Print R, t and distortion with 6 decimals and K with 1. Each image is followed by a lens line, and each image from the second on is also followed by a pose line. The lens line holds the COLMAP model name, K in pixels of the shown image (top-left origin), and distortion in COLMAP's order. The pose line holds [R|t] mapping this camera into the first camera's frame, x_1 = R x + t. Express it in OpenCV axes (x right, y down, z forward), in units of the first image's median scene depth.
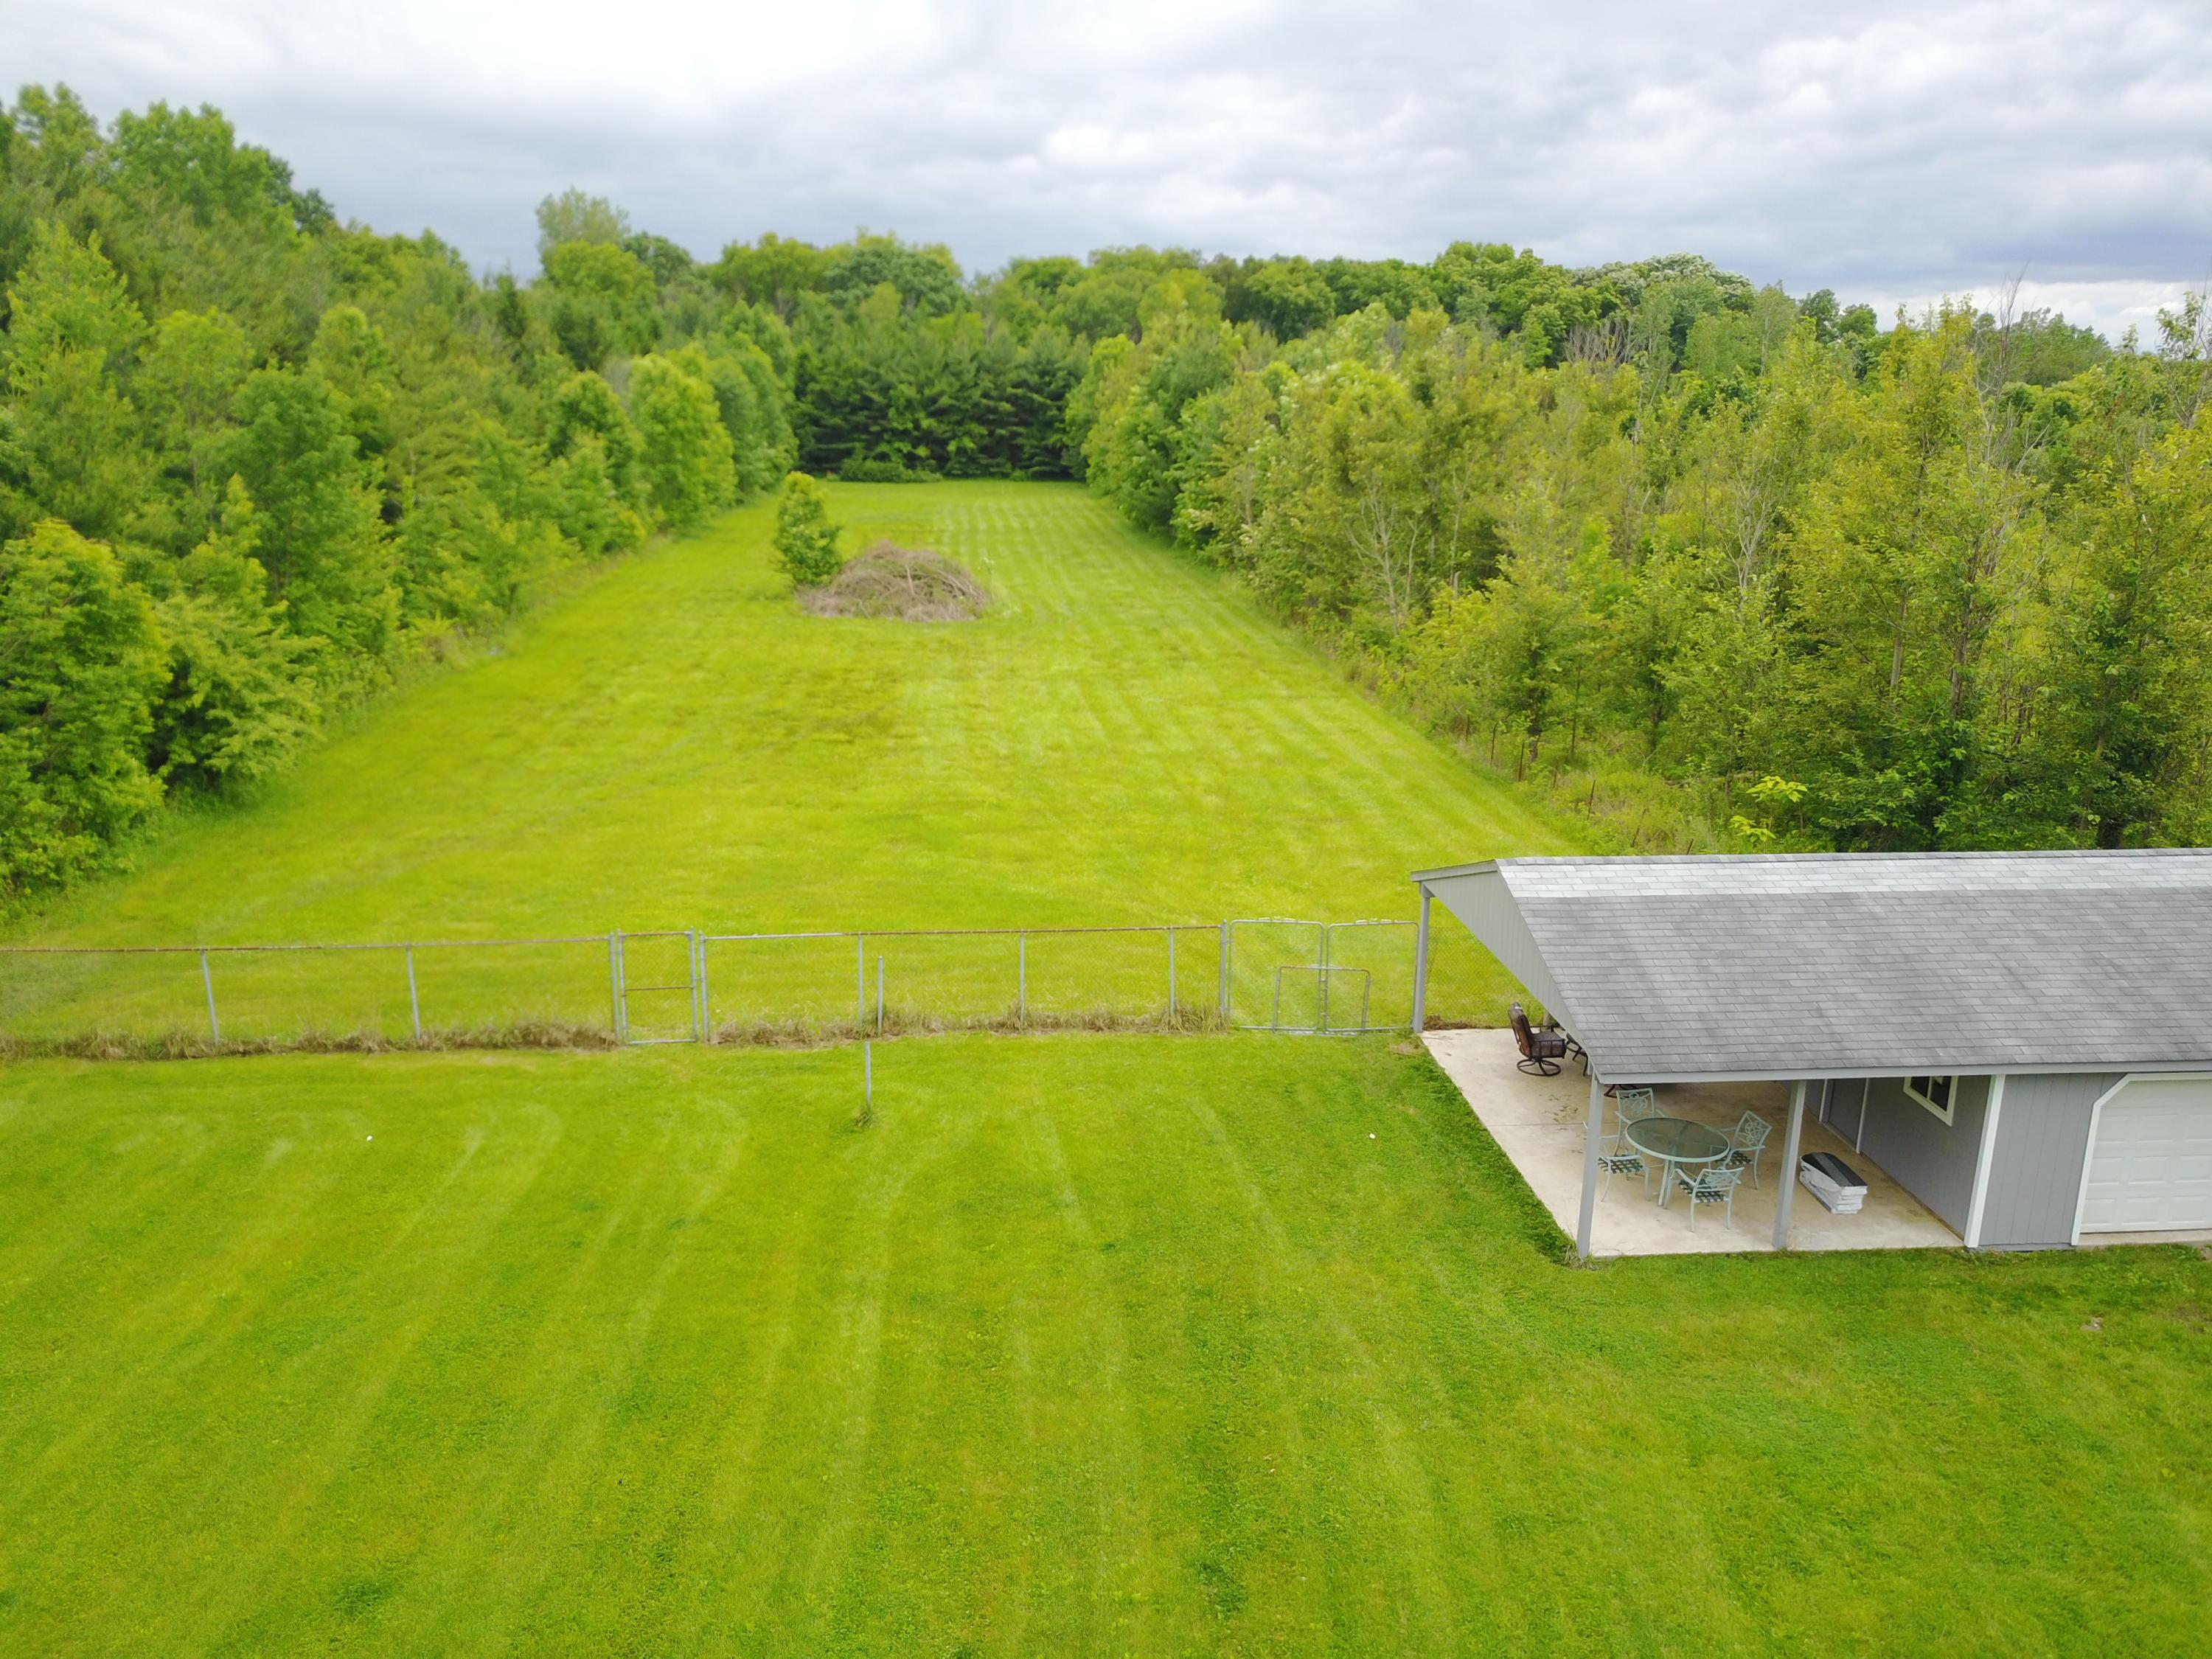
lens RADIAL K [[1671.1, 0, 1088.0], [0, 1671.1, 854.3], [0, 0, 1]] dist [0.010003, -0.014075]
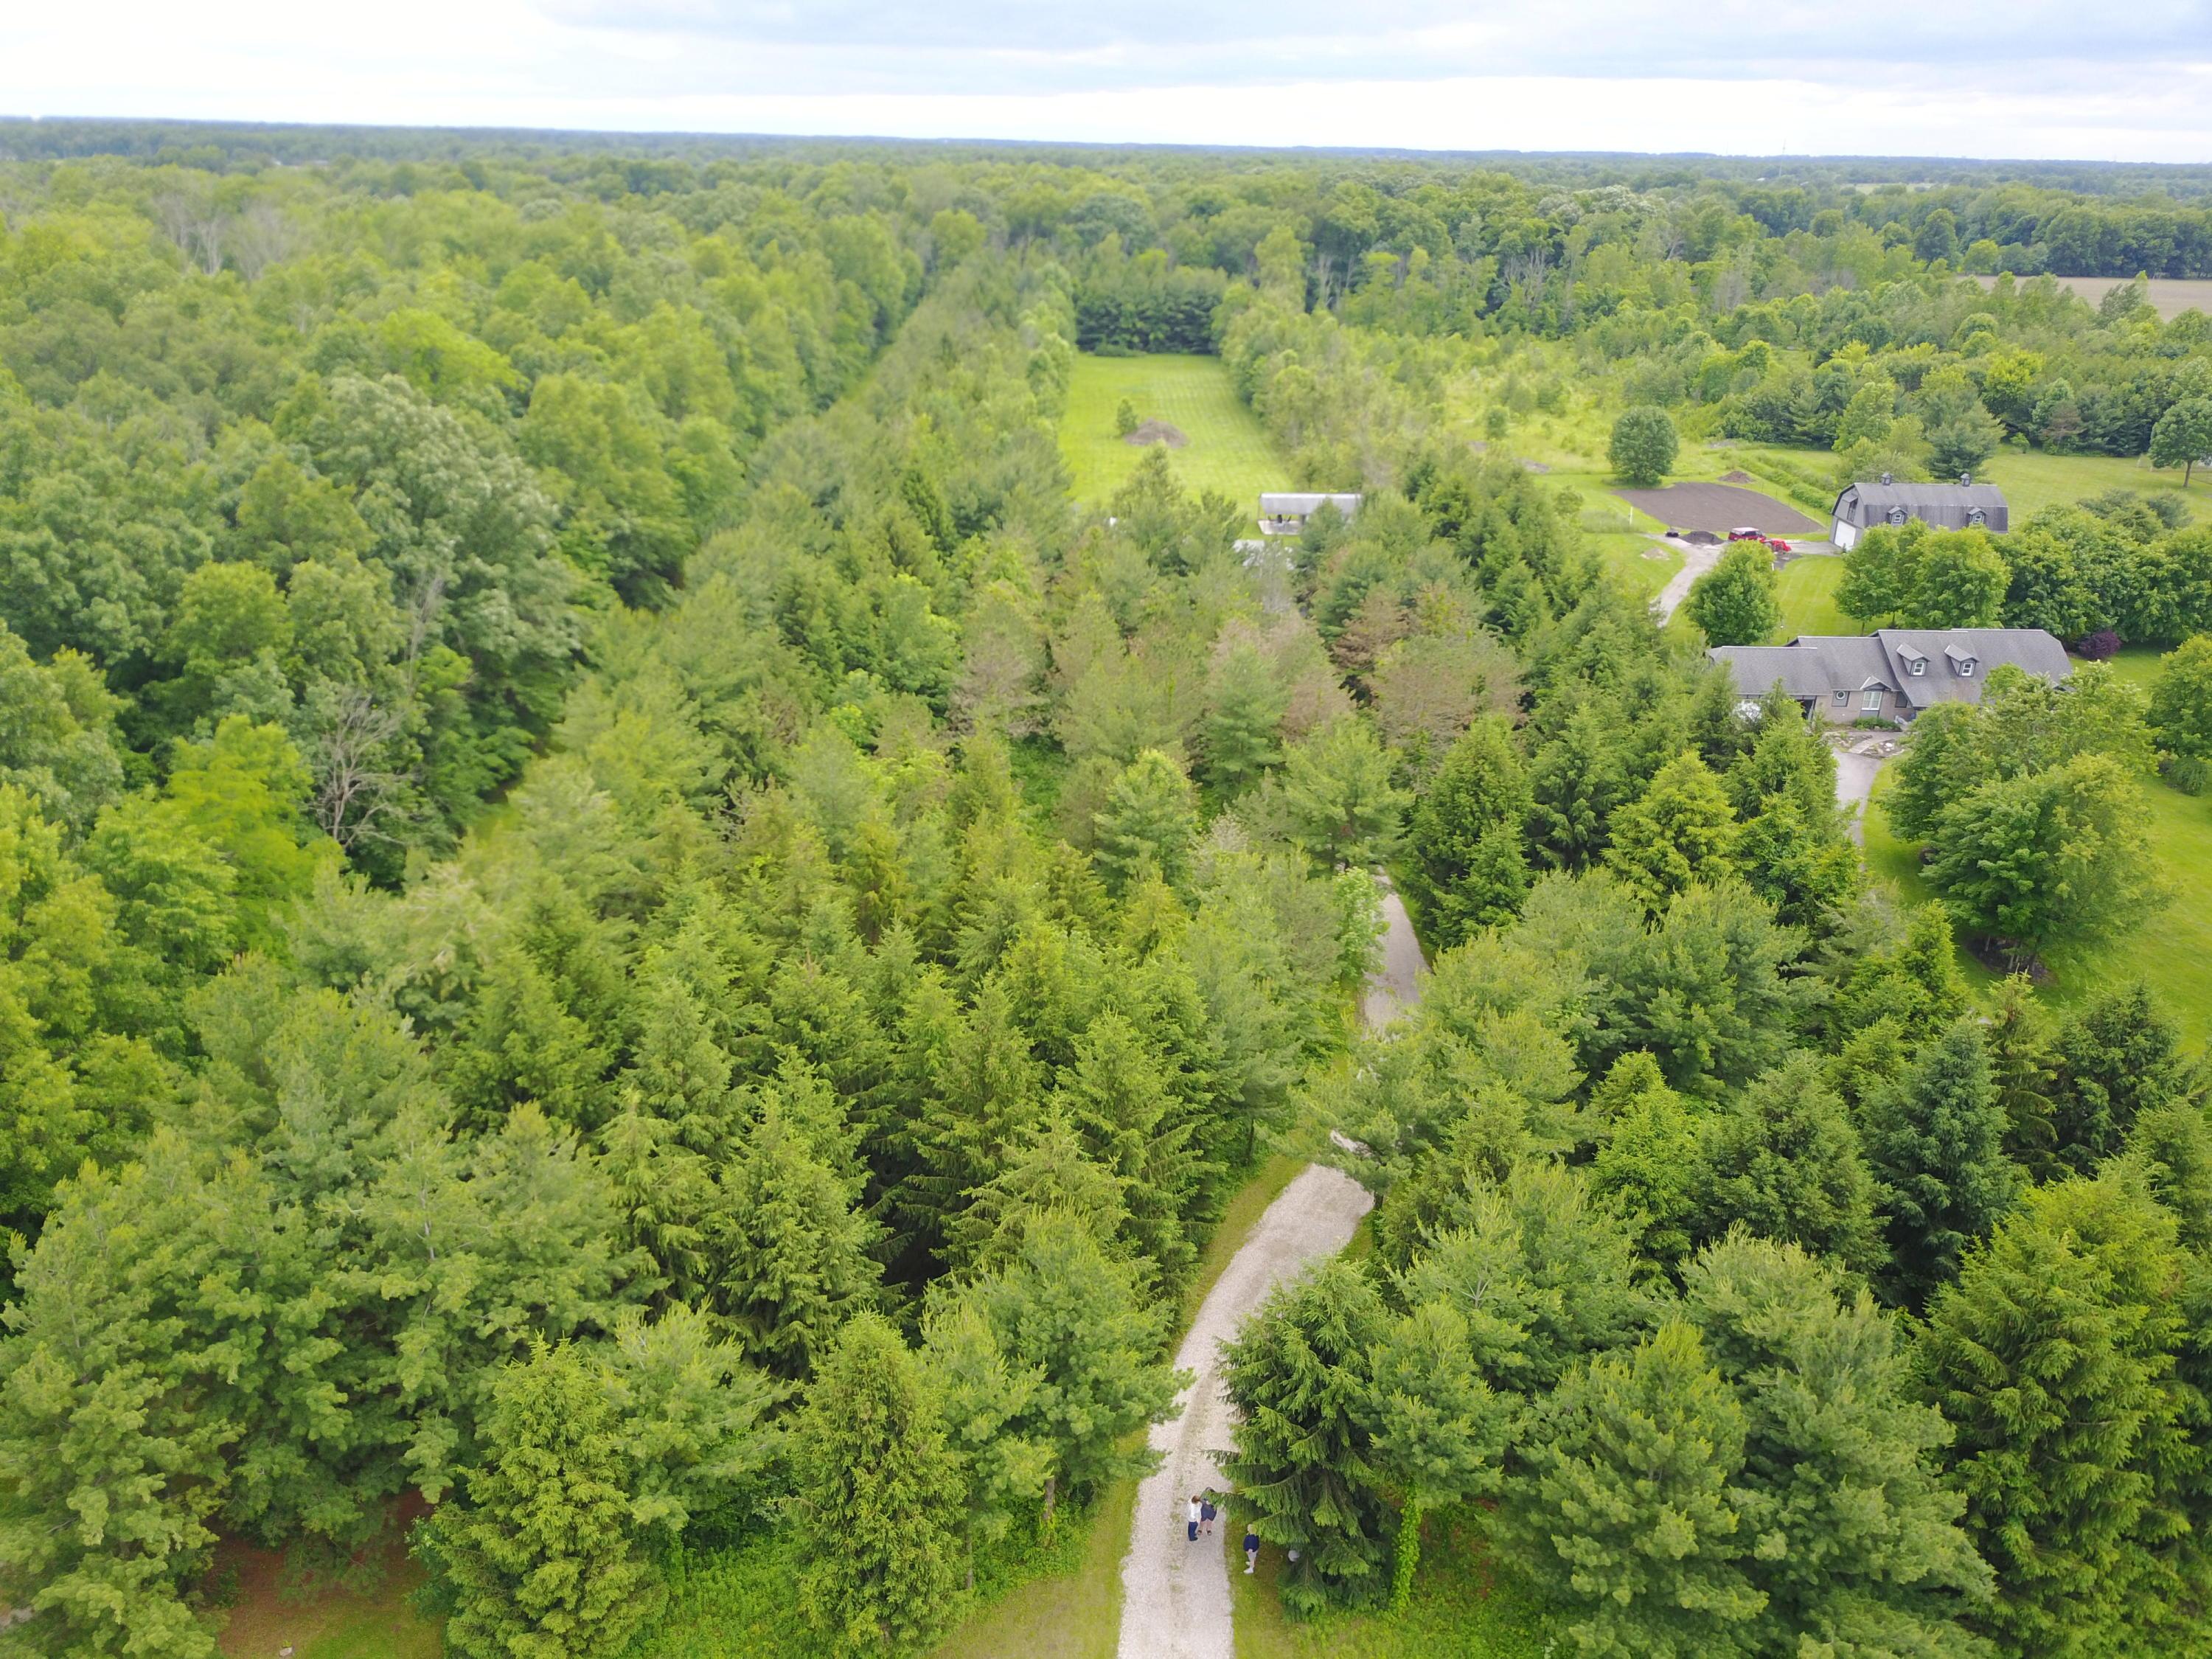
lens RADIAL K [[1671.1, 0, 1103.4], [0, 1671.1, 828.7], [0, 0, 1]] dist [0.010003, -0.014075]
pose [[0.997260, 0.035680, -0.064810, 0.007438], [-0.028036, 0.992941, 0.115248, 0.095343], [0.068464, -0.113115, 0.991220, -0.962557]]
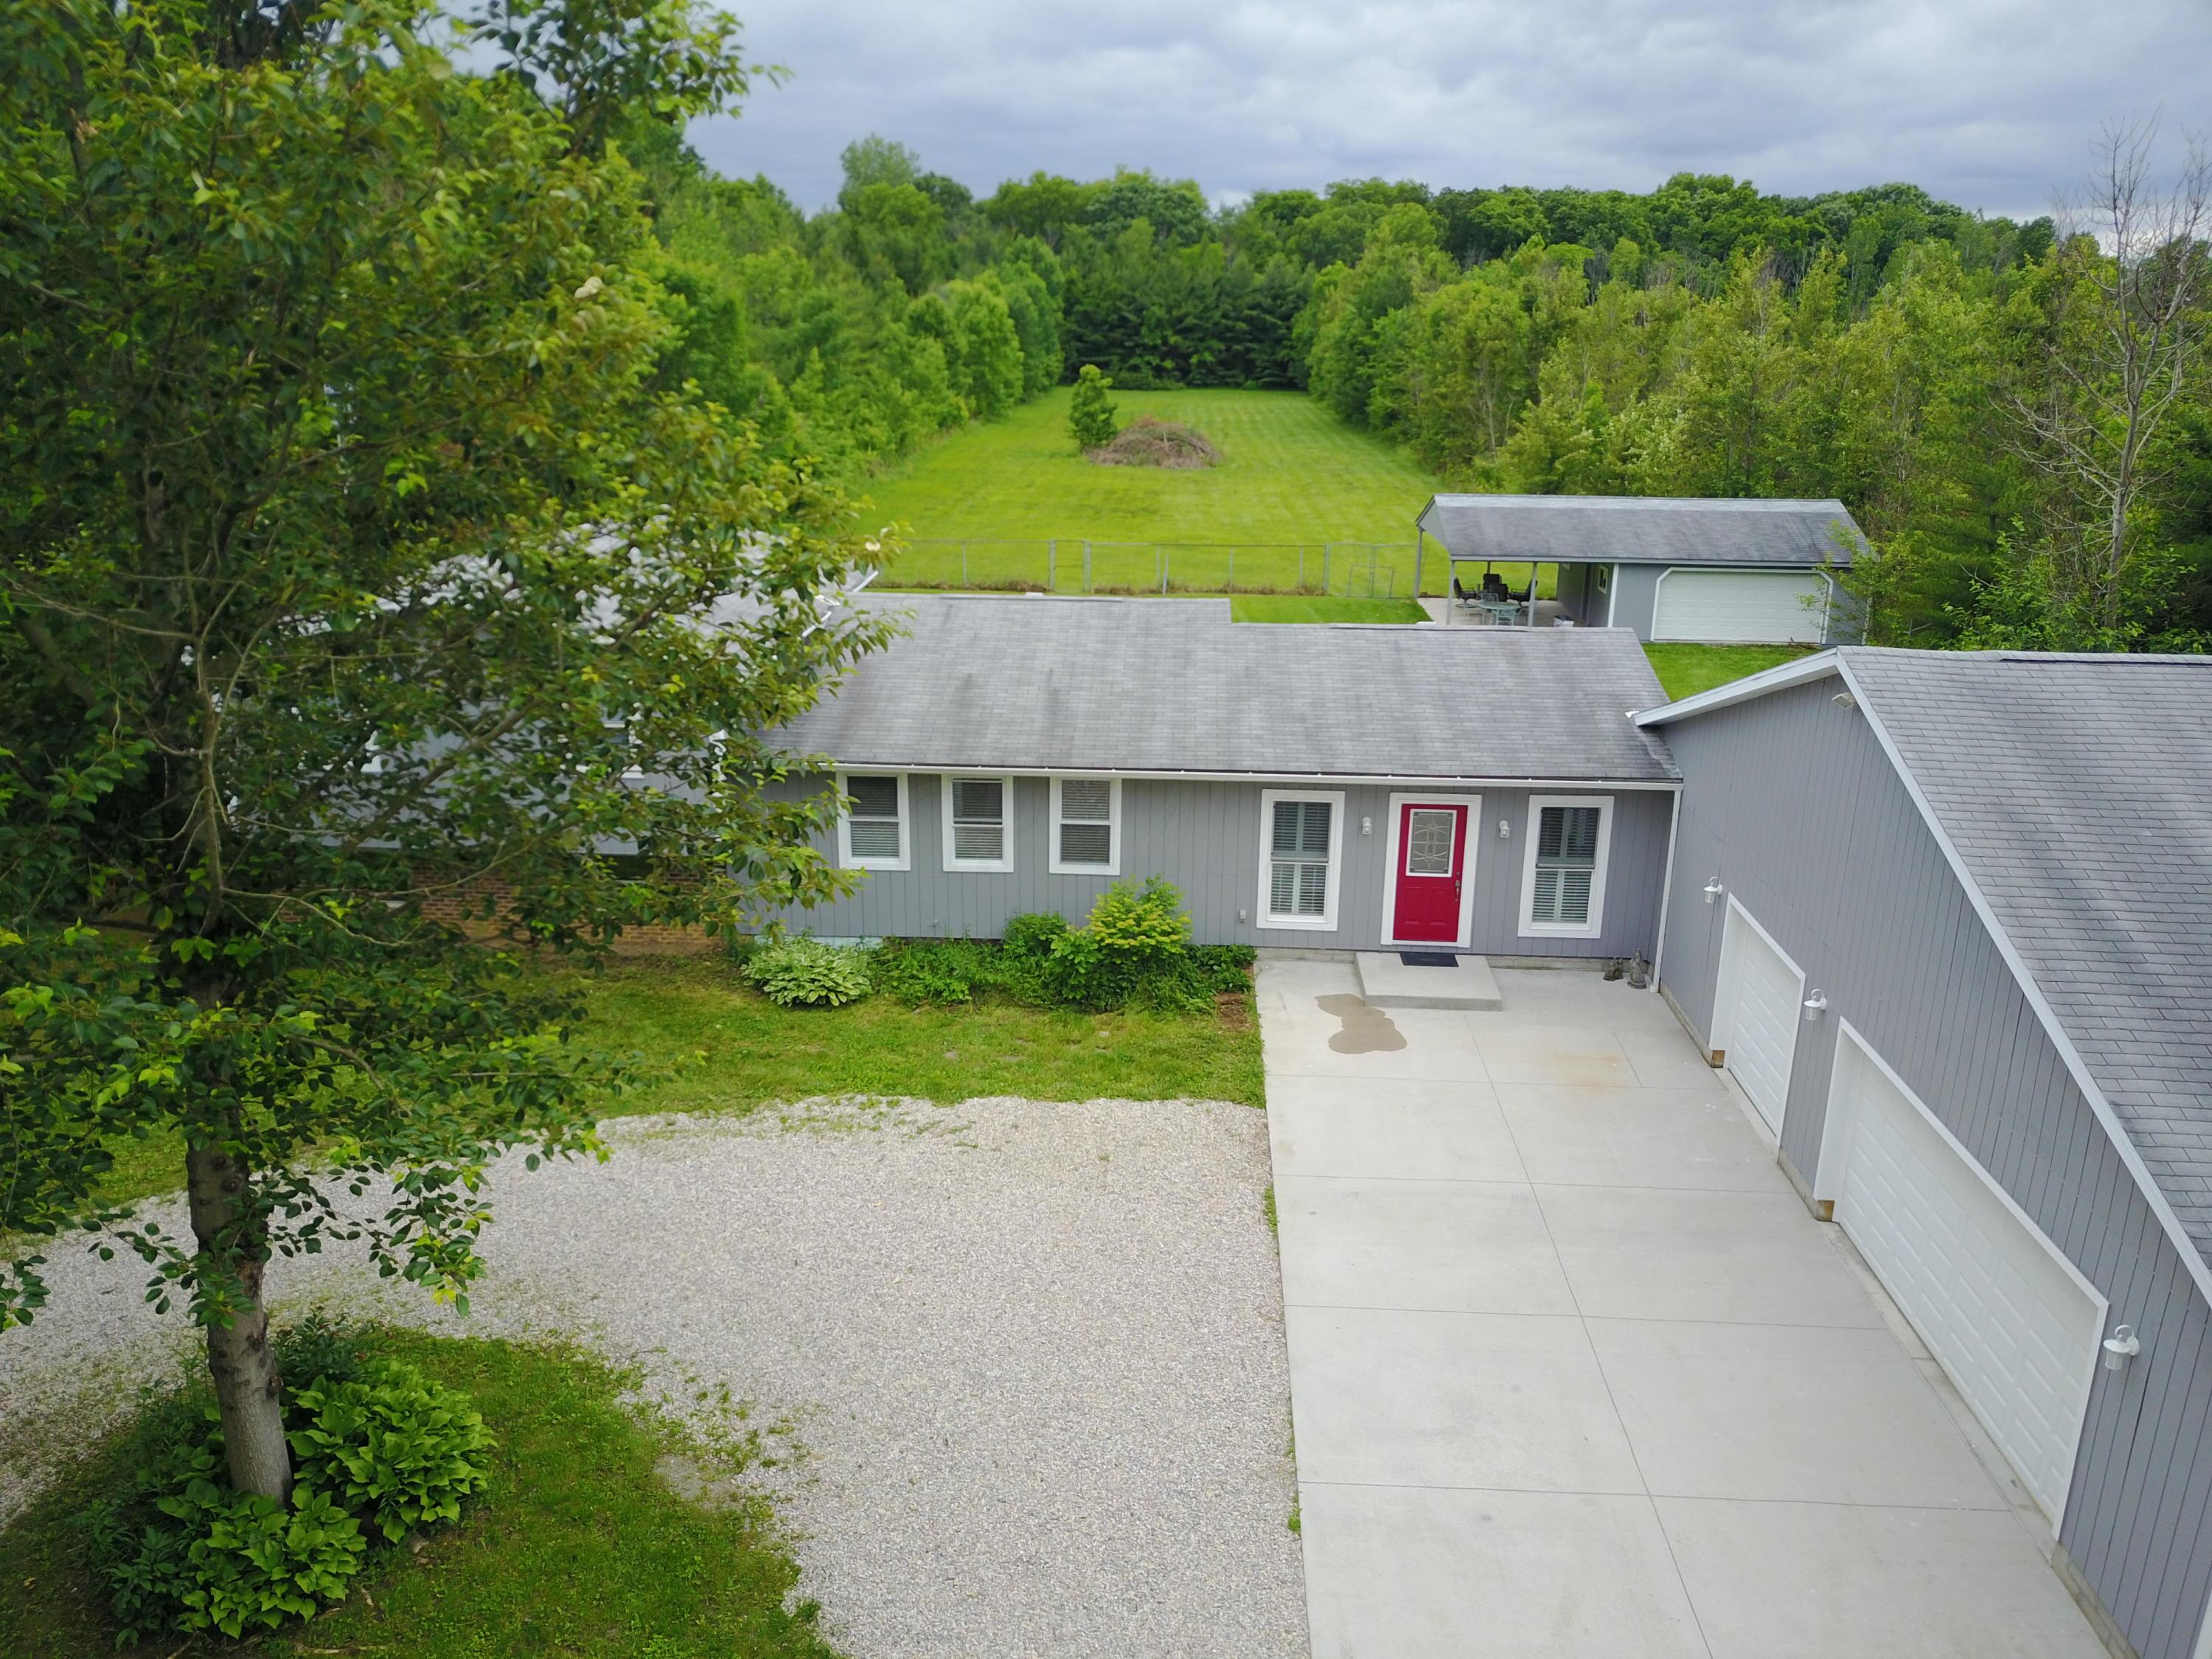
lens RADIAL K [[1671.1, 0, 1090.4], [0, 1671.1, 824.4], [0, 0, 1]] dist [0.010003, -0.014075]
pose [[0.990775, 0.042419, -0.128709, 0.010571], [-0.039346, 0.998879, 0.026323, 0.051688], [0.129682, -0.021016, 0.991333, -0.171444]]
